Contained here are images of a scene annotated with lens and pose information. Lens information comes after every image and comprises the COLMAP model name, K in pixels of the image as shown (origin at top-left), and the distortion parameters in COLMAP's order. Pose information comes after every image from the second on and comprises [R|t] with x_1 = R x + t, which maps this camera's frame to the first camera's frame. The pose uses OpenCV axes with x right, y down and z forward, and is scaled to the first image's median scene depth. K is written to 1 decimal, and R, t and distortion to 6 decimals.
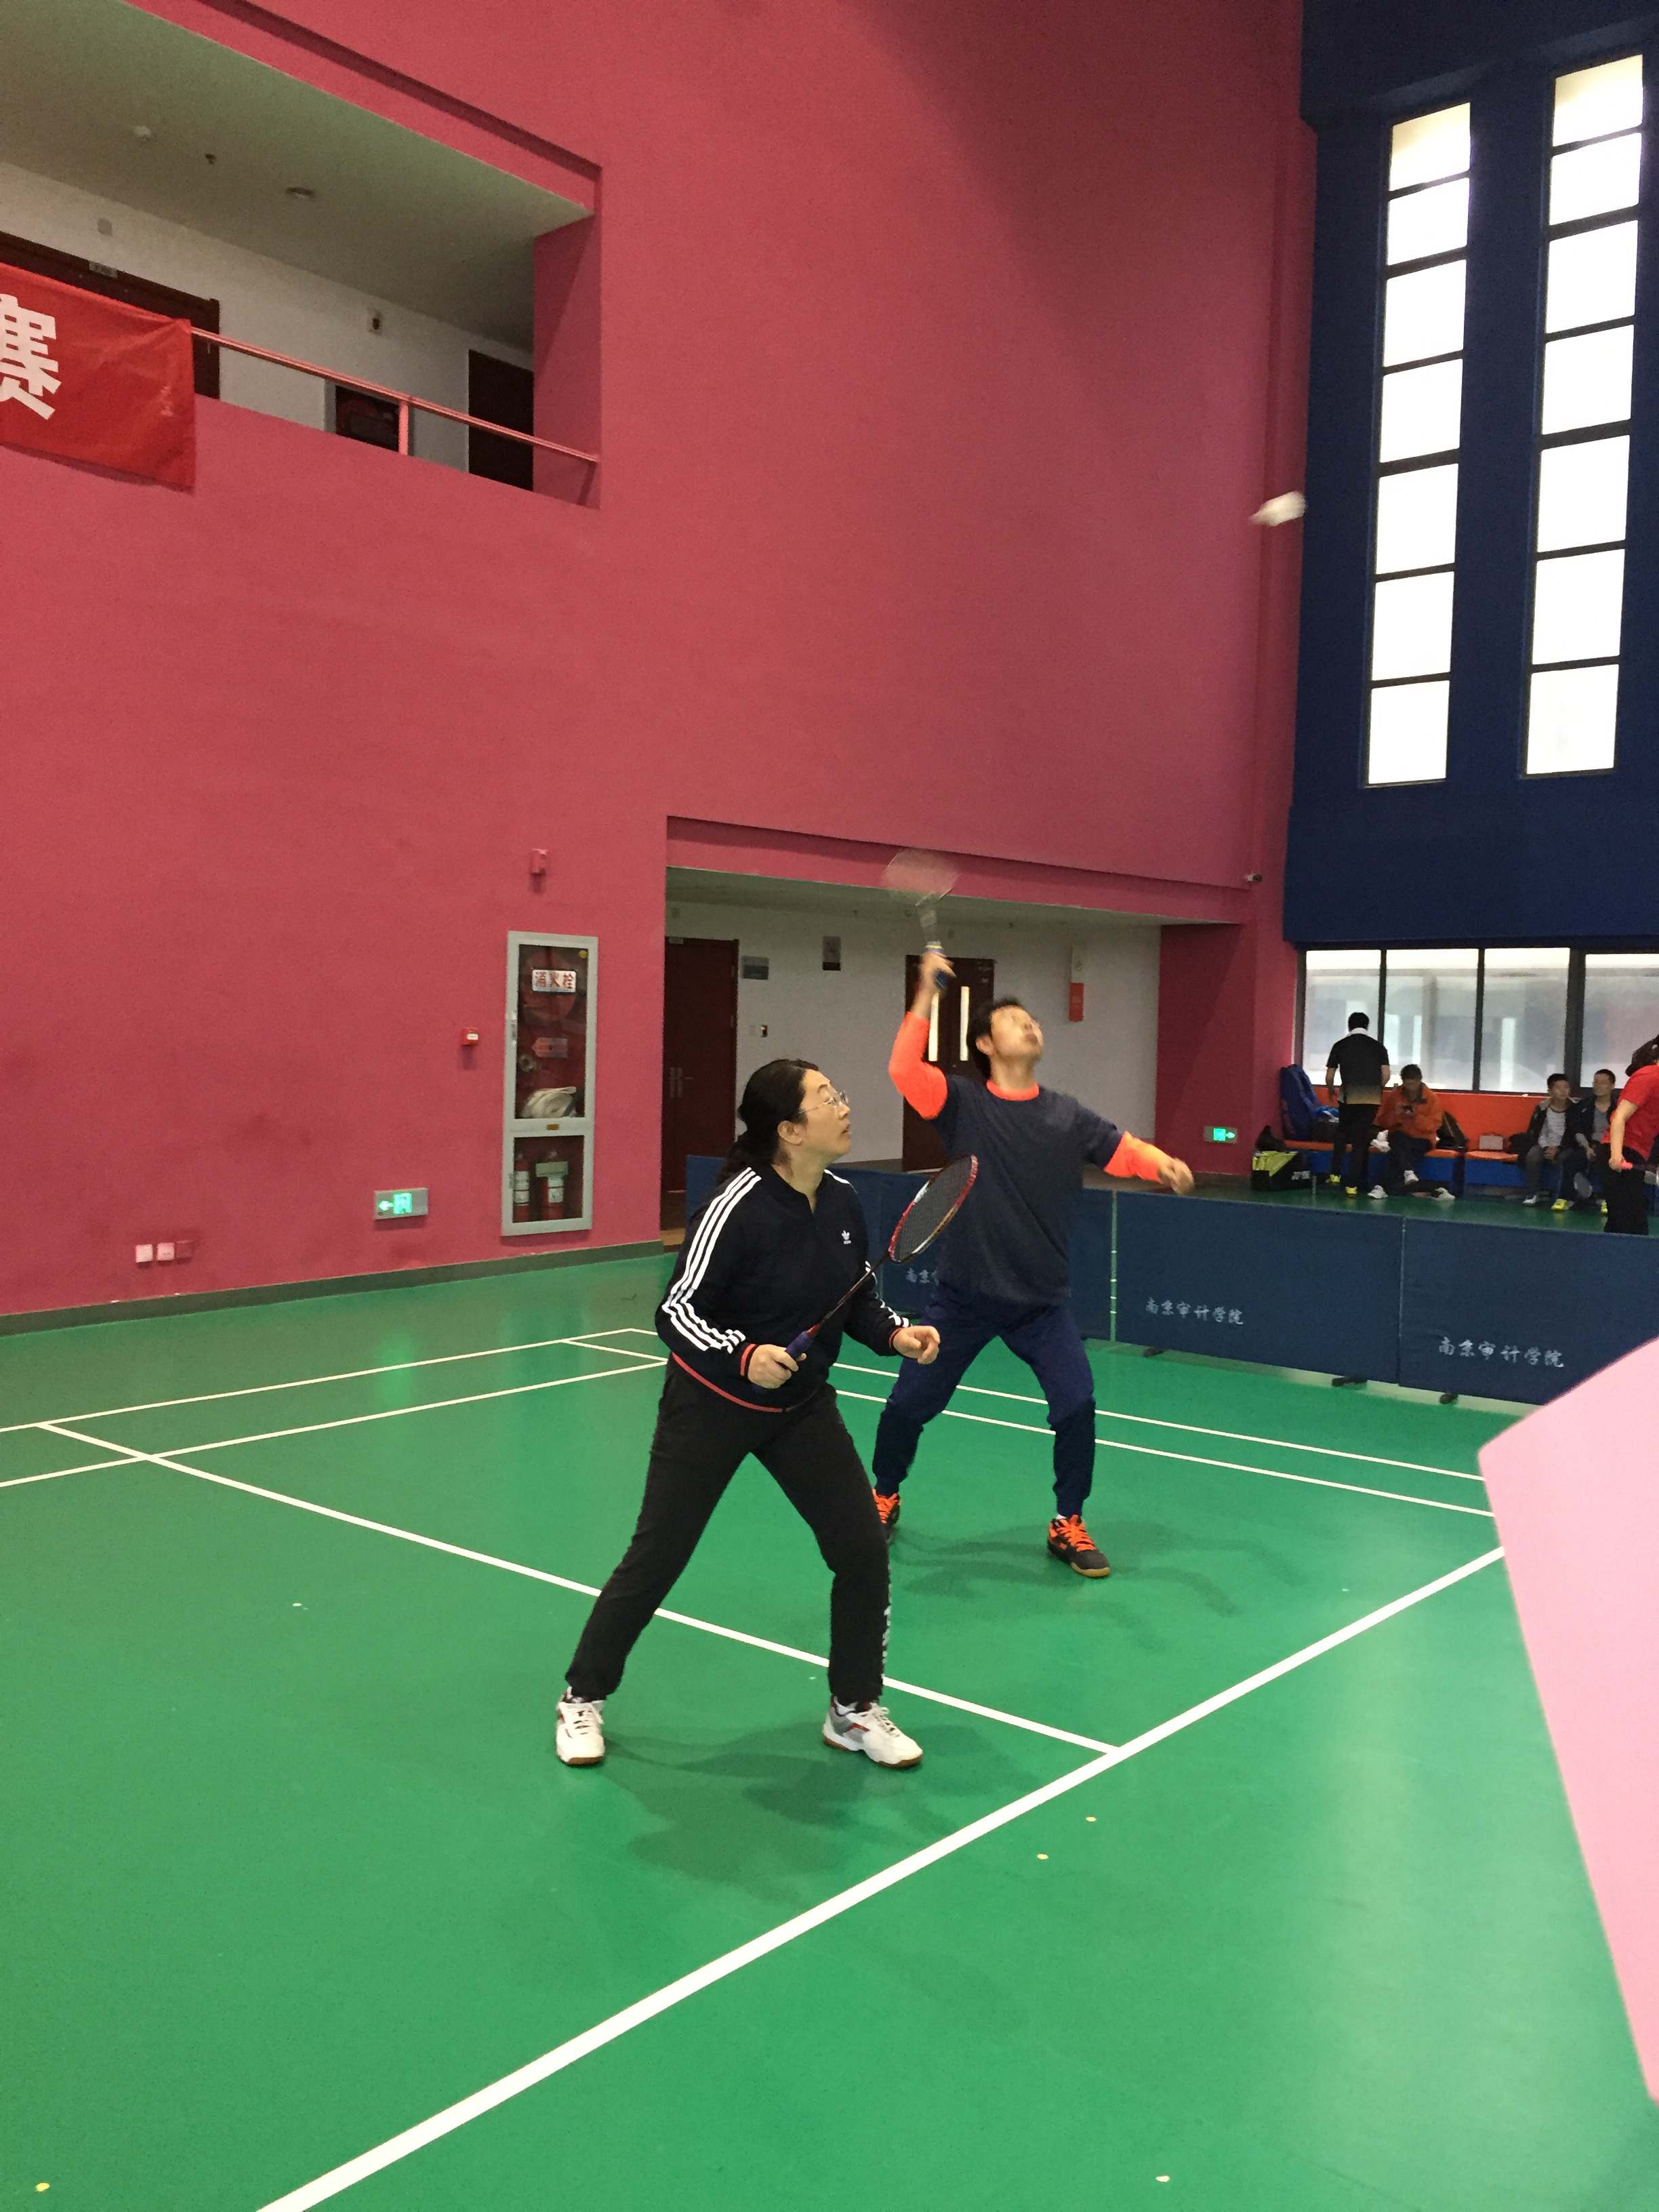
lens RADIAL K [[1890.4, 0, 834.3], [0, 1890.4, 1095.3], [0, 0, 1]] dist [-0.000644, -0.012000]
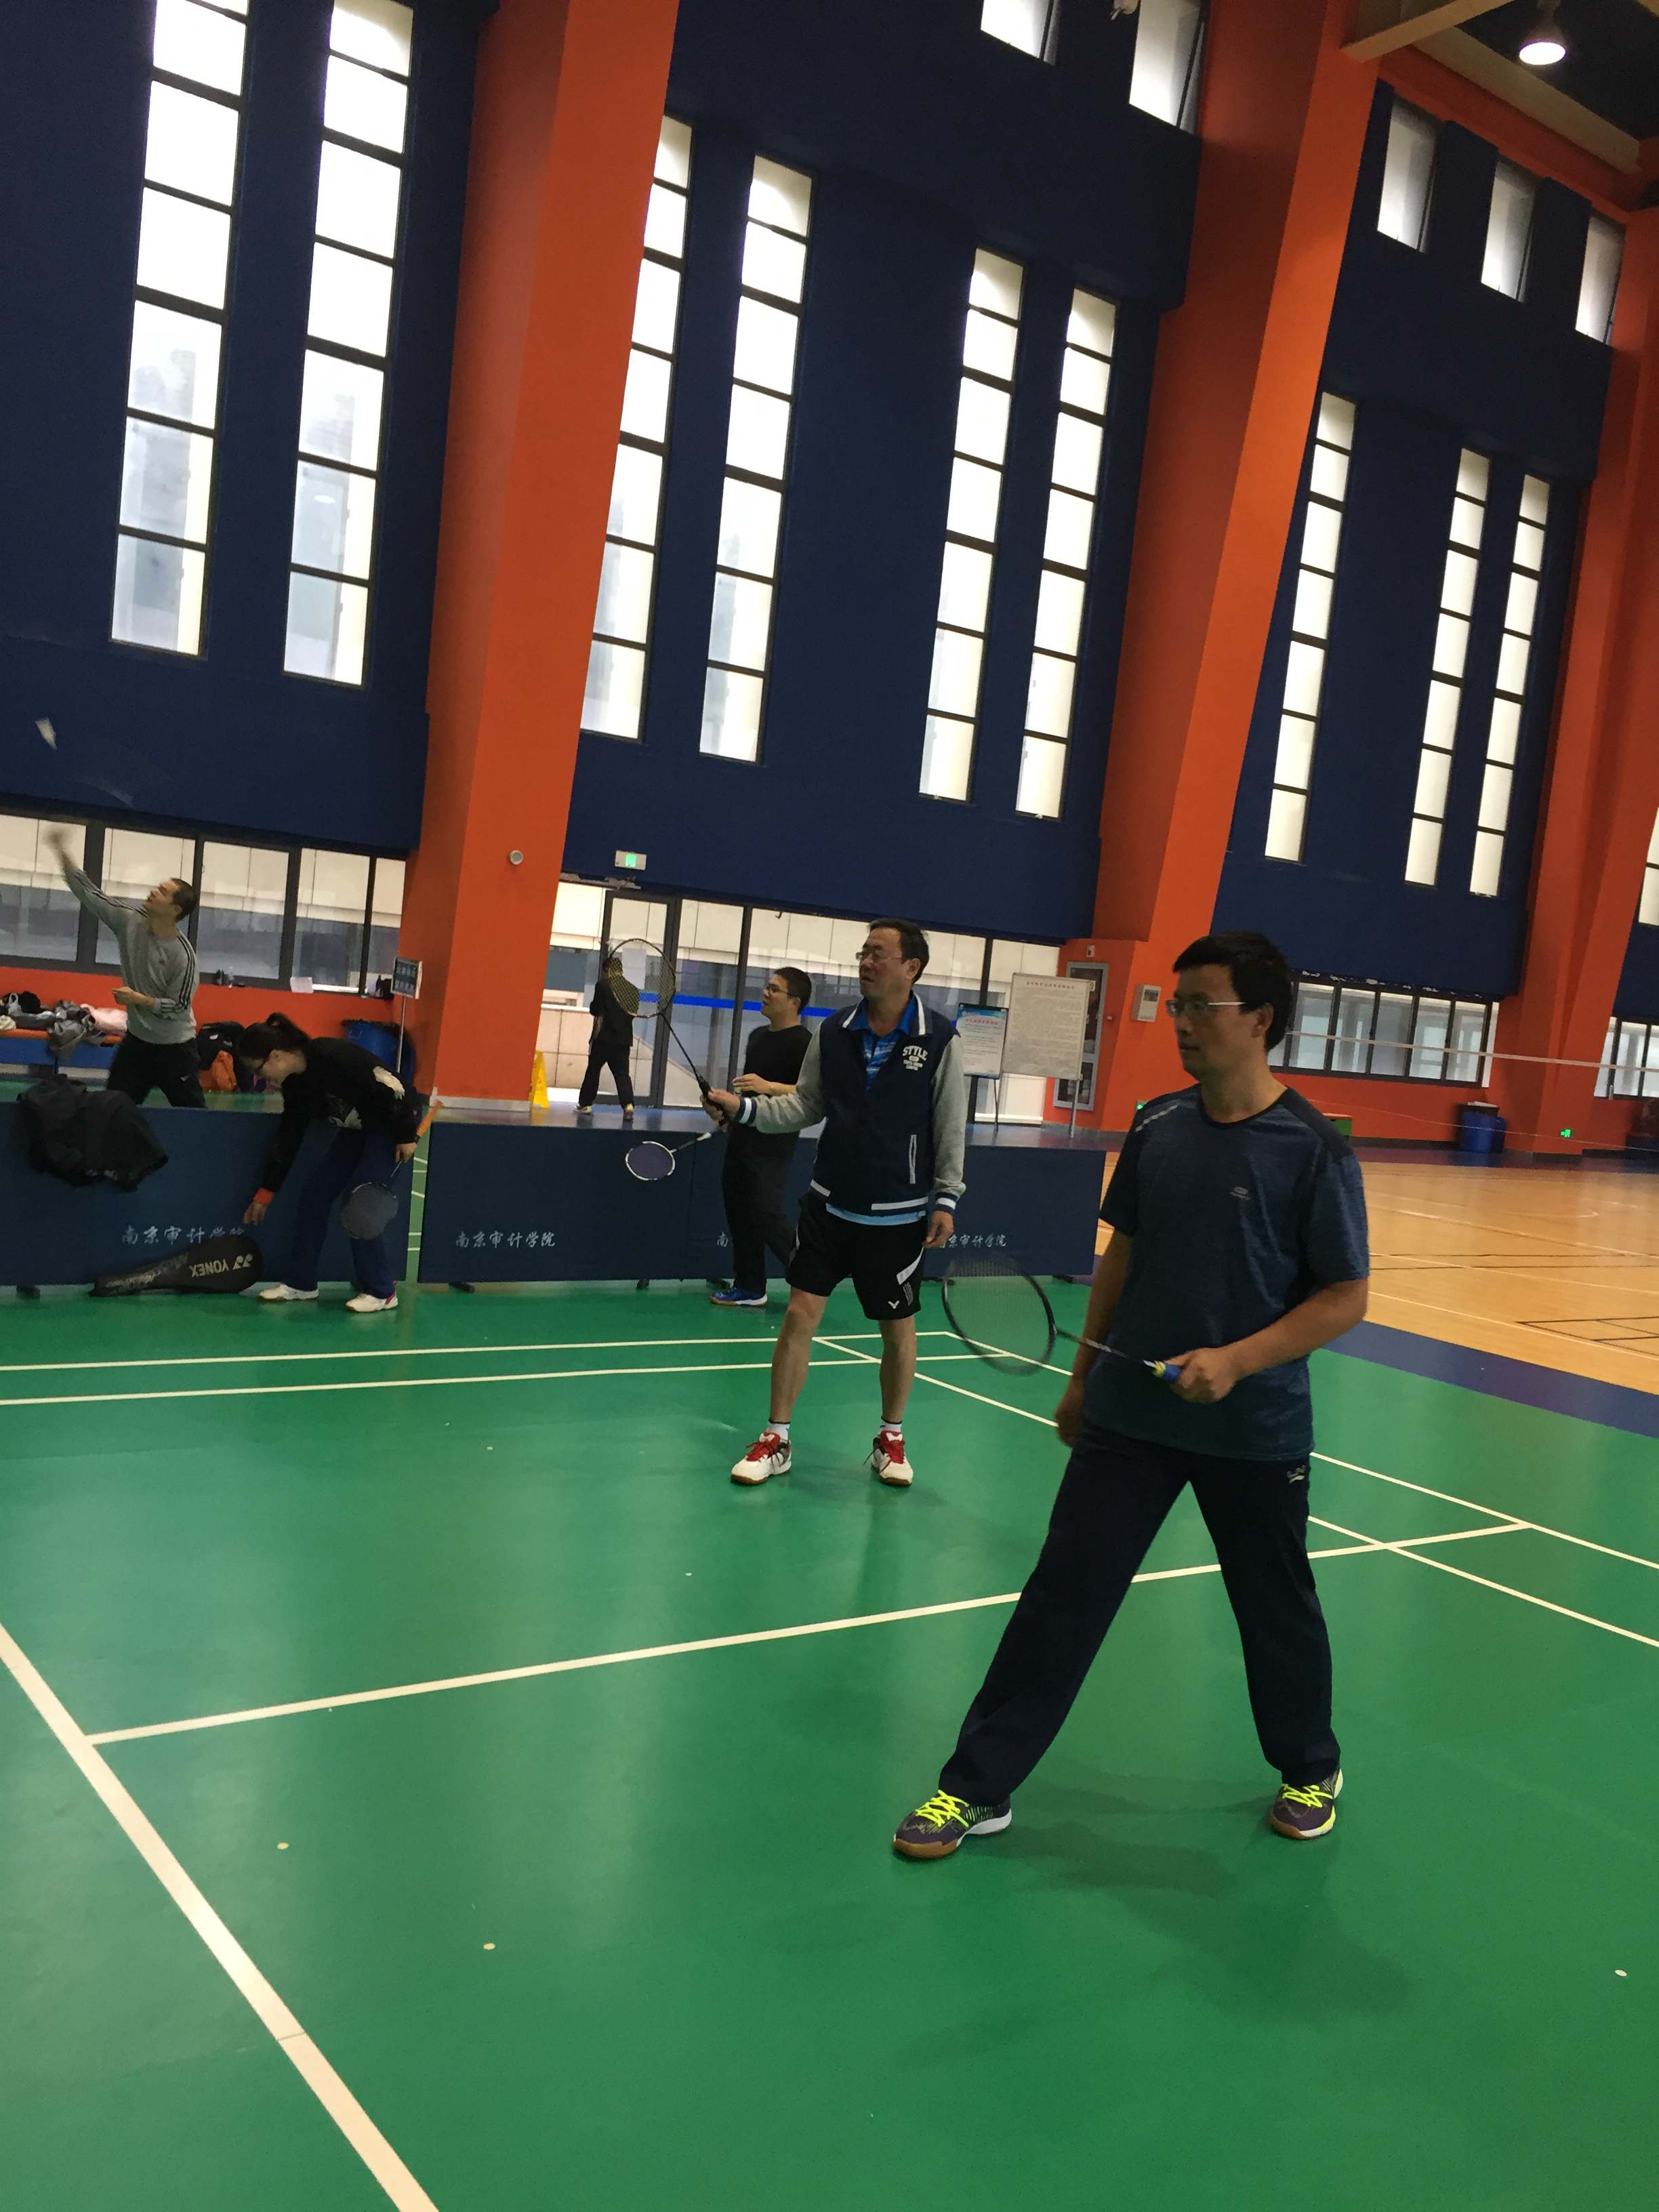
lens RADIAL K [[1890.4, 0, 828.3], [0, 1890.4, 1110.6], [0, 0, 1]] dist [-0.000644, -0.012000]
pose [[0.241028, -0.066007, 0.968271, -0.580451], [-0.056026, 0.995074, 0.081780, -0.035958], [-0.968900, -0.073959, 0.236143, 0.473590]]
